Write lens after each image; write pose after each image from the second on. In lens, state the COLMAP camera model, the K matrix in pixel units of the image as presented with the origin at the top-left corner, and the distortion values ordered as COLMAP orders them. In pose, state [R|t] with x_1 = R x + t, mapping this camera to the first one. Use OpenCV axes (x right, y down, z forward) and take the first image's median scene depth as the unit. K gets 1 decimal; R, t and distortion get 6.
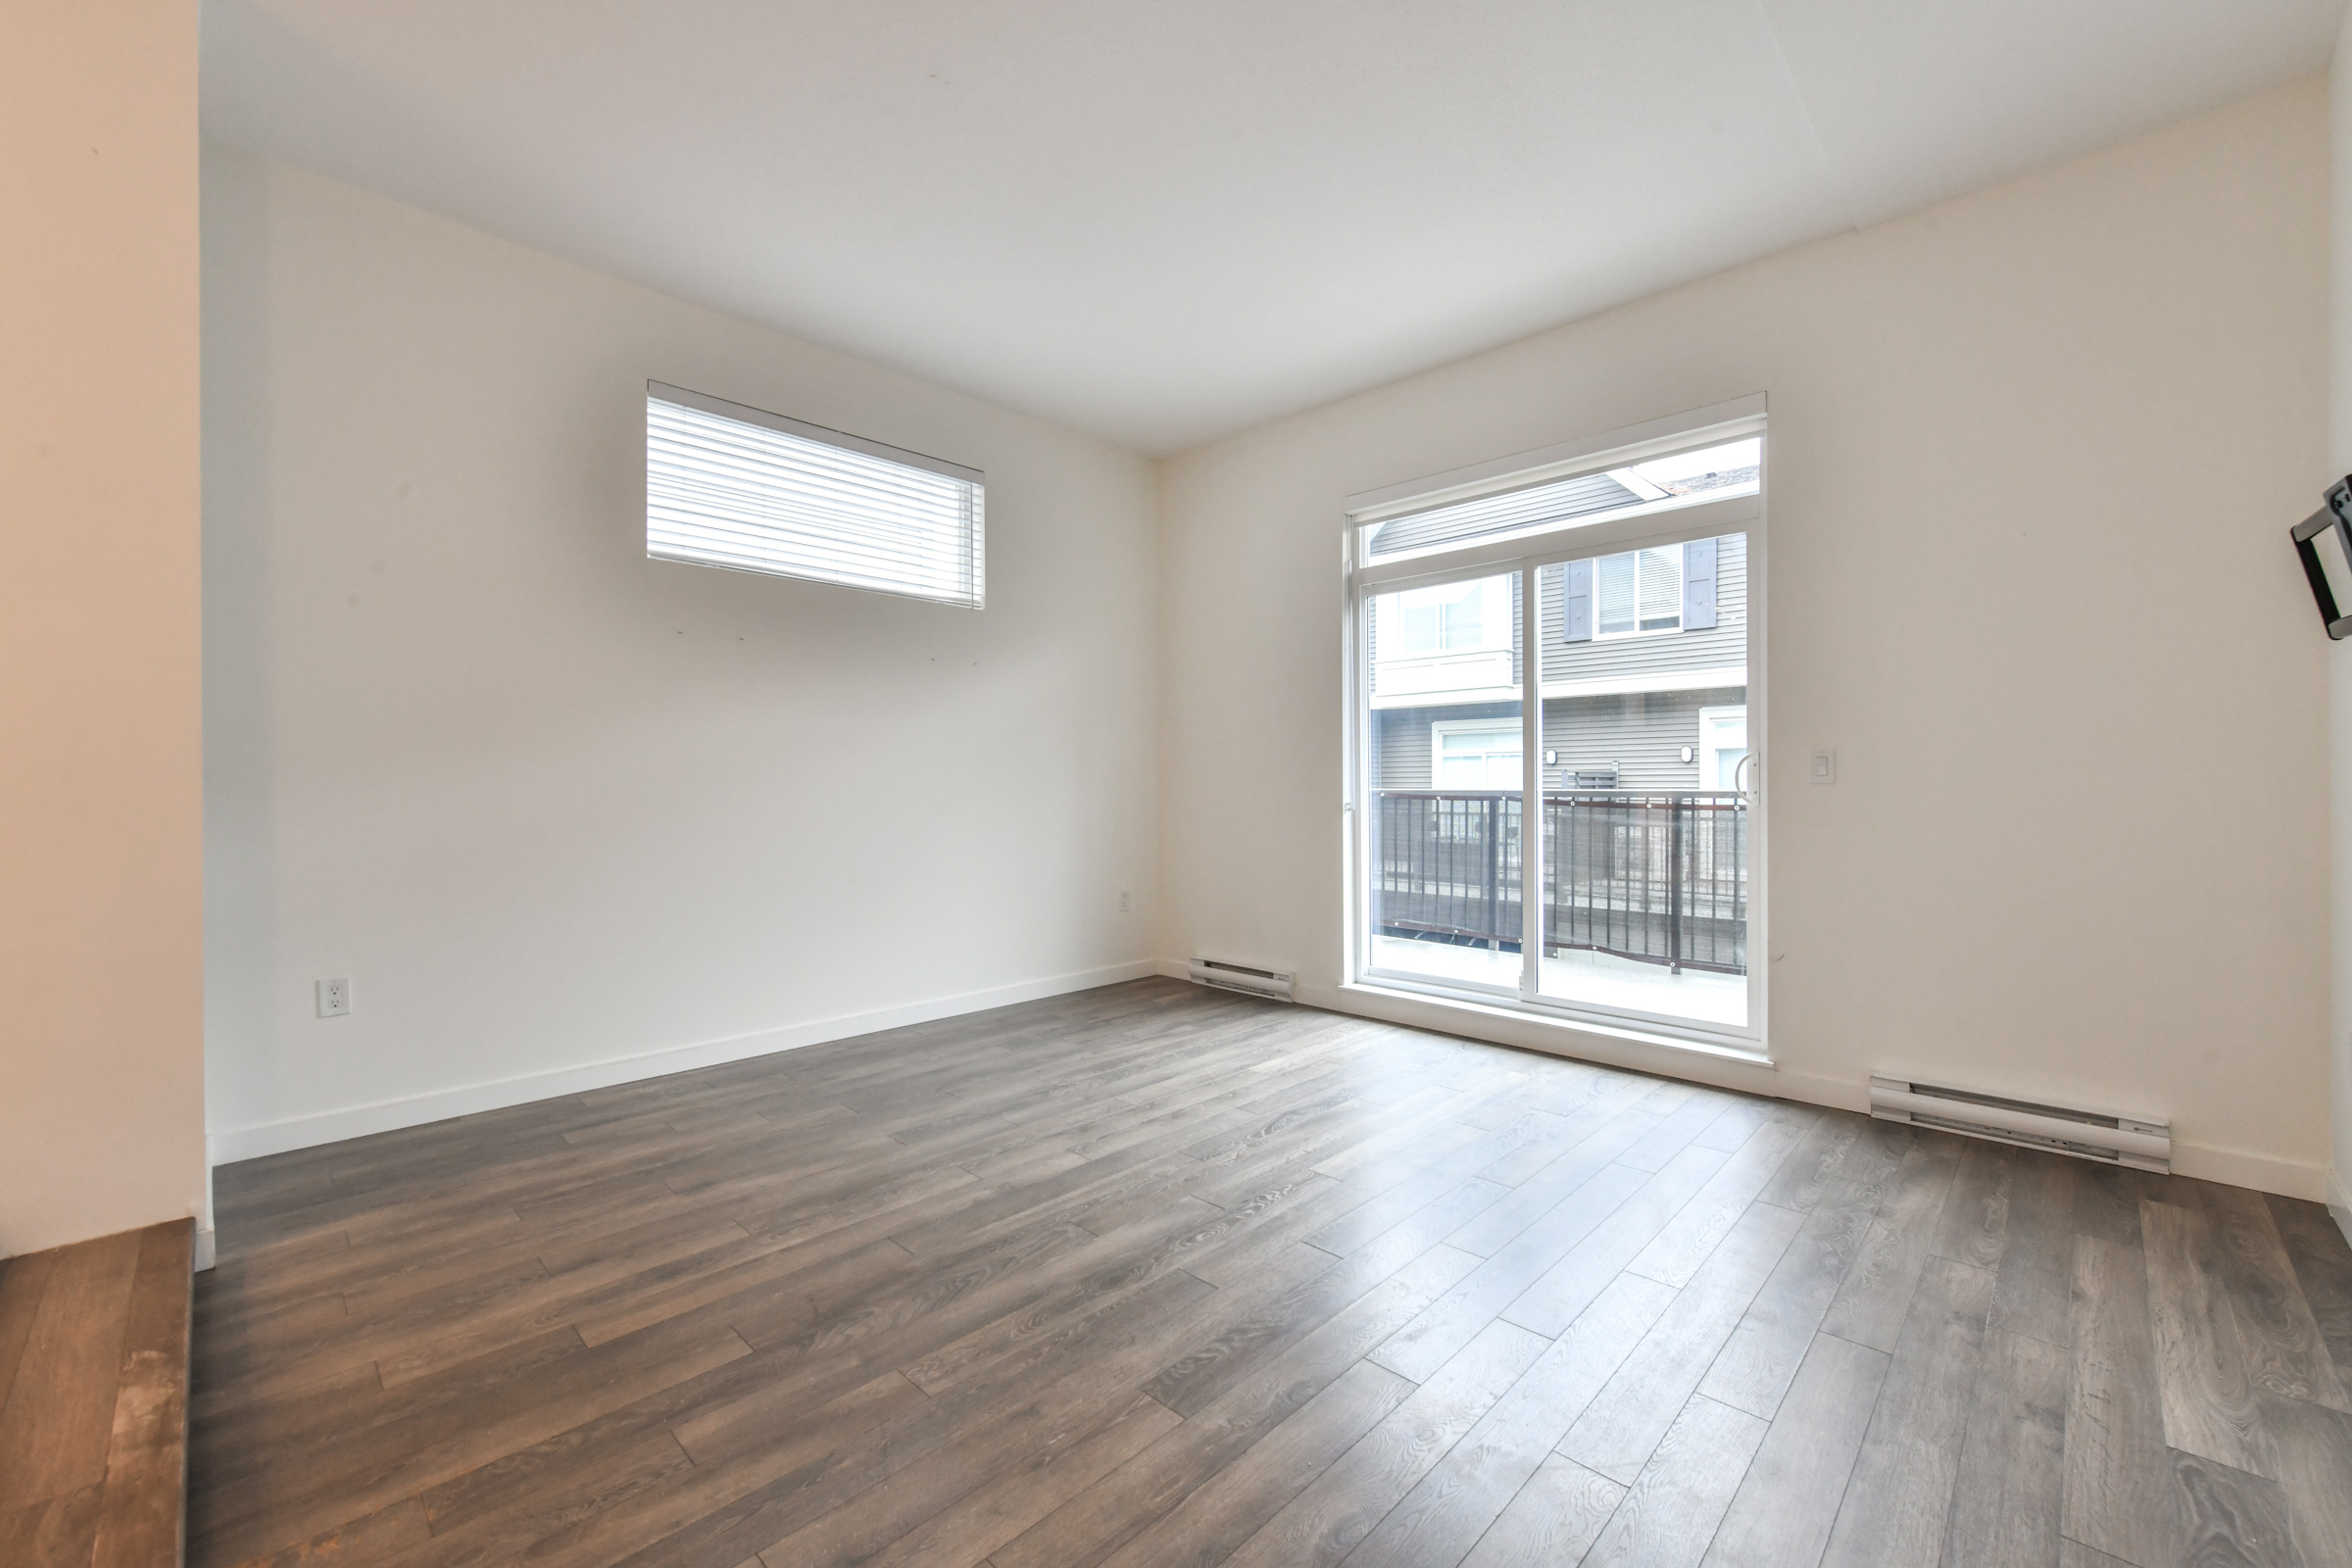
lens RADIAL K [[942.5, 0, 1184.0], [0, 942.5, 781.4], [0, 0, 1]] dist [-0.001069, 0.000043]
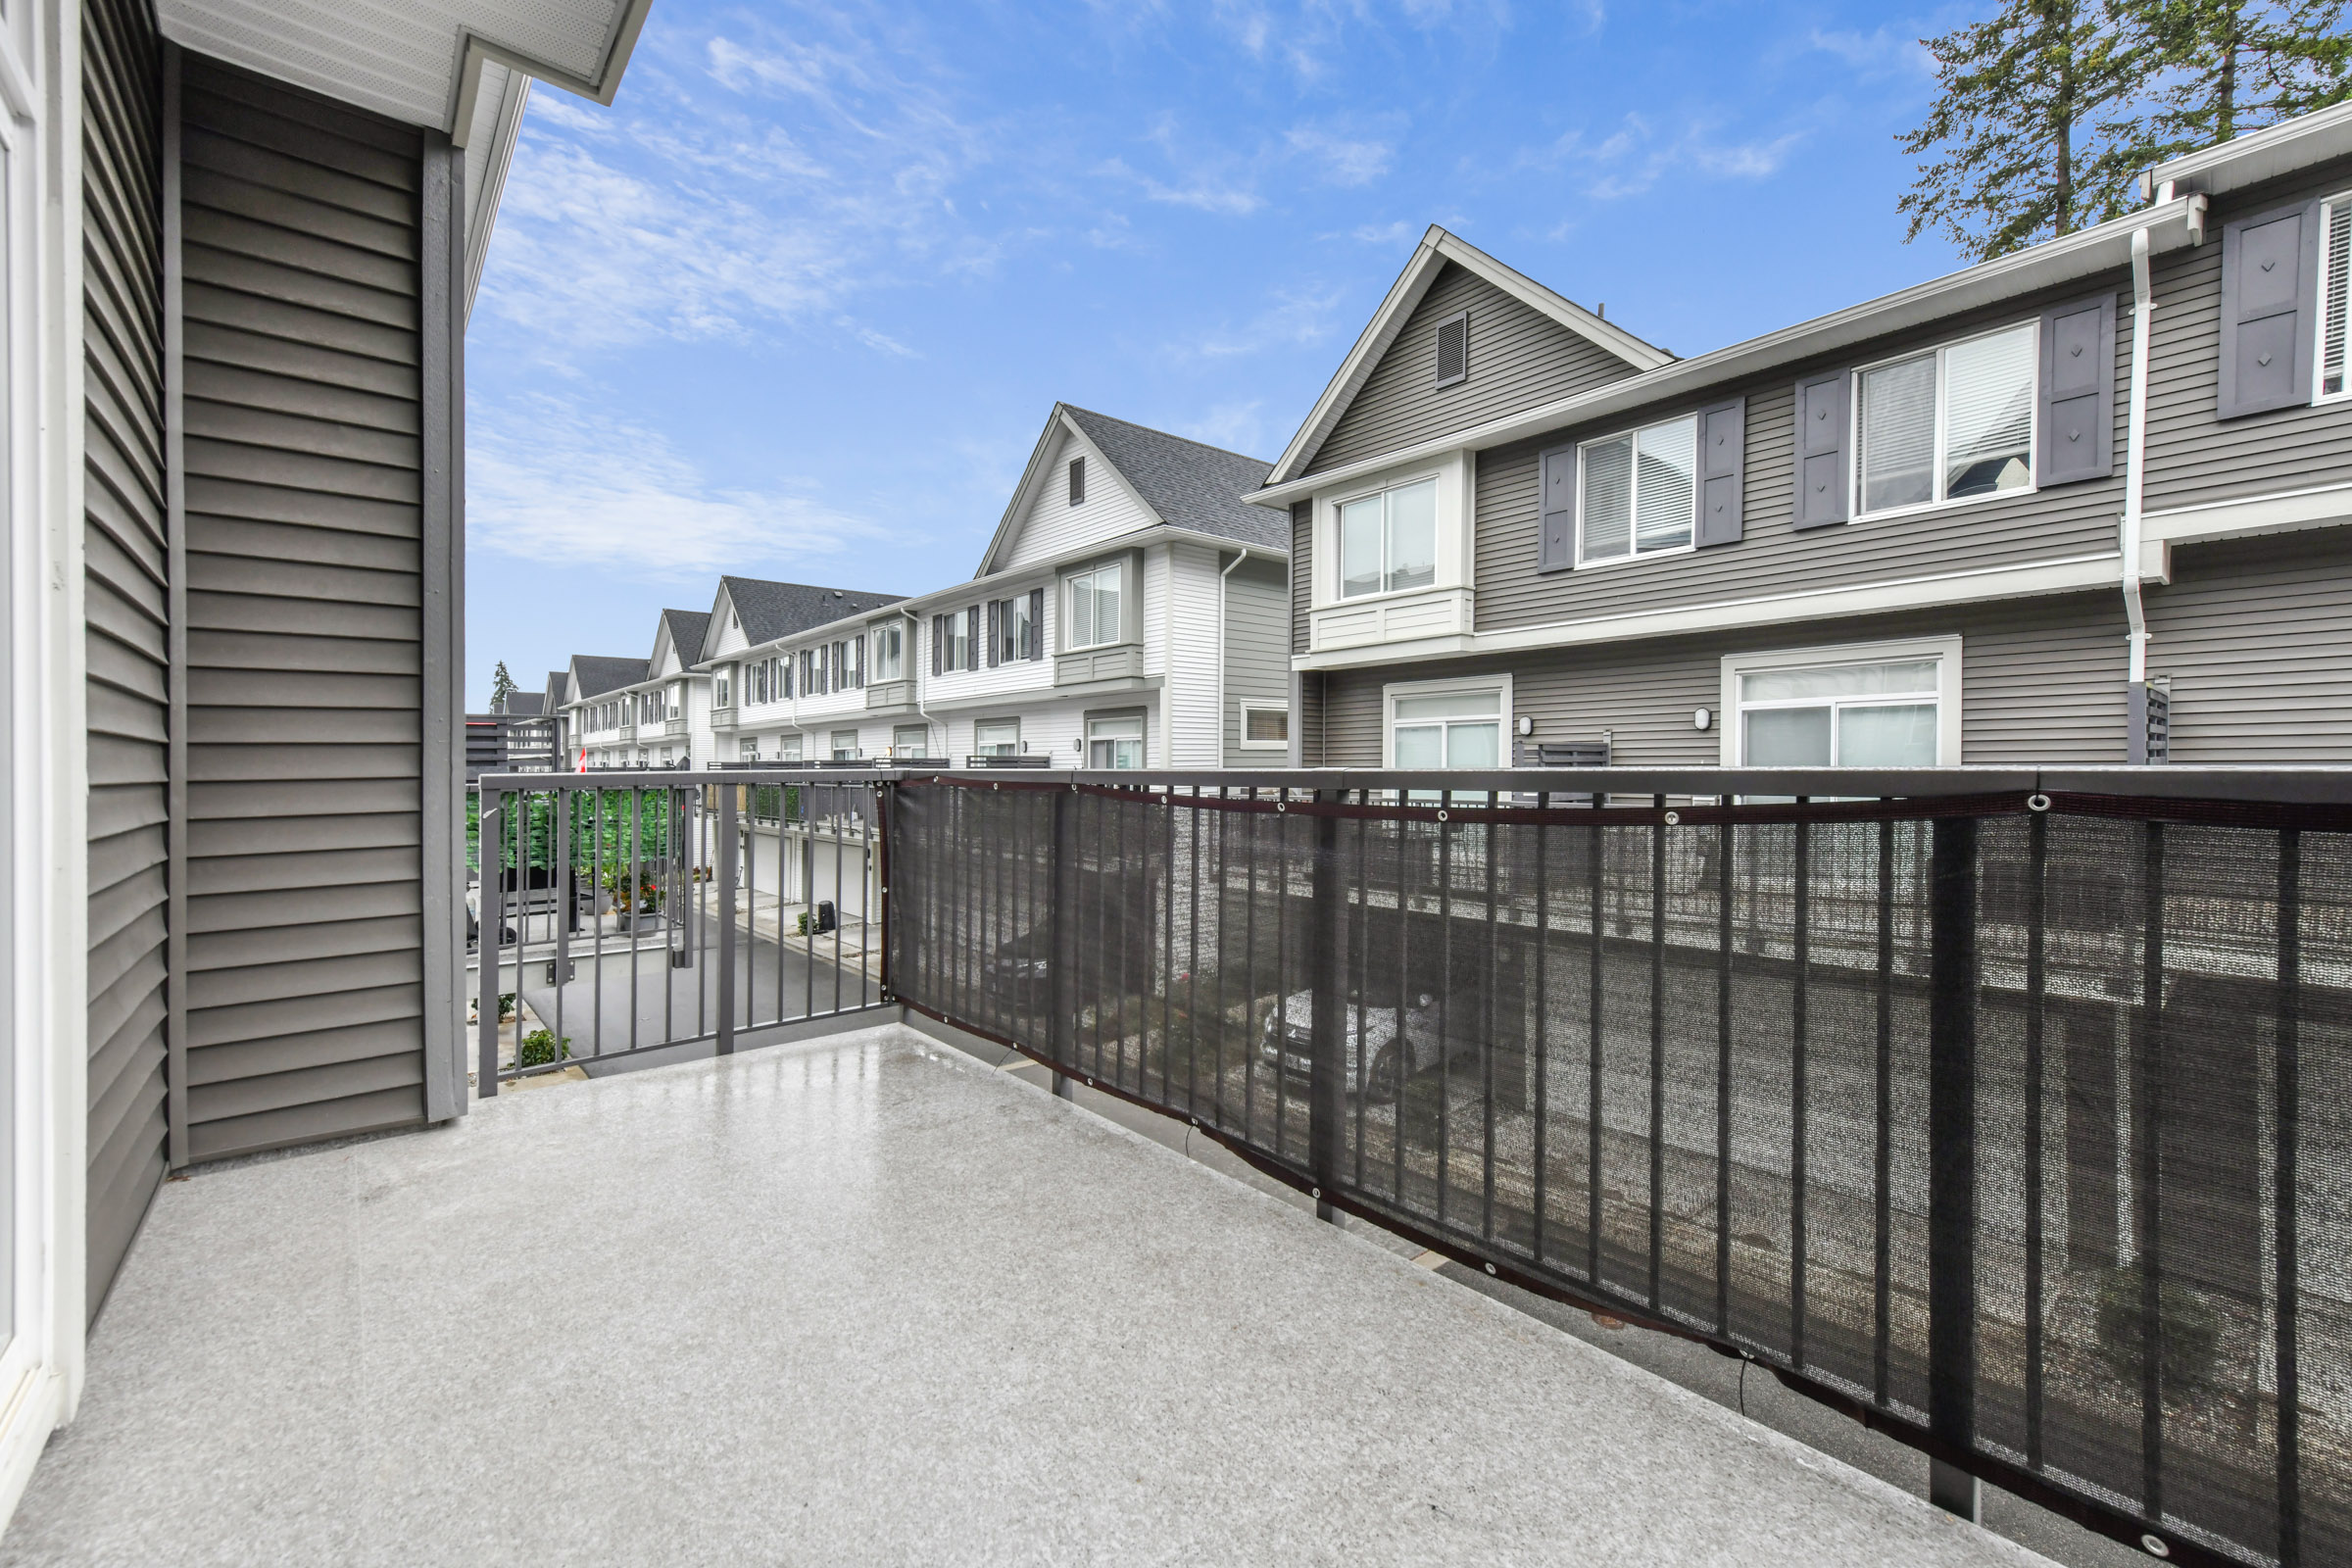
lens RADIAL K [[935.4, 0, 1170.7], [0, 935.4, 773.5], [0, 0, 1]] dist [0.027944, 0.000021]
pose [[0.995460, -0.003628, -0.095111, 0.184405], [0.004869, 0.999906, 0.012813, 0.001966], [0.095056, -0.013218, 0.995384, 0.219654]]
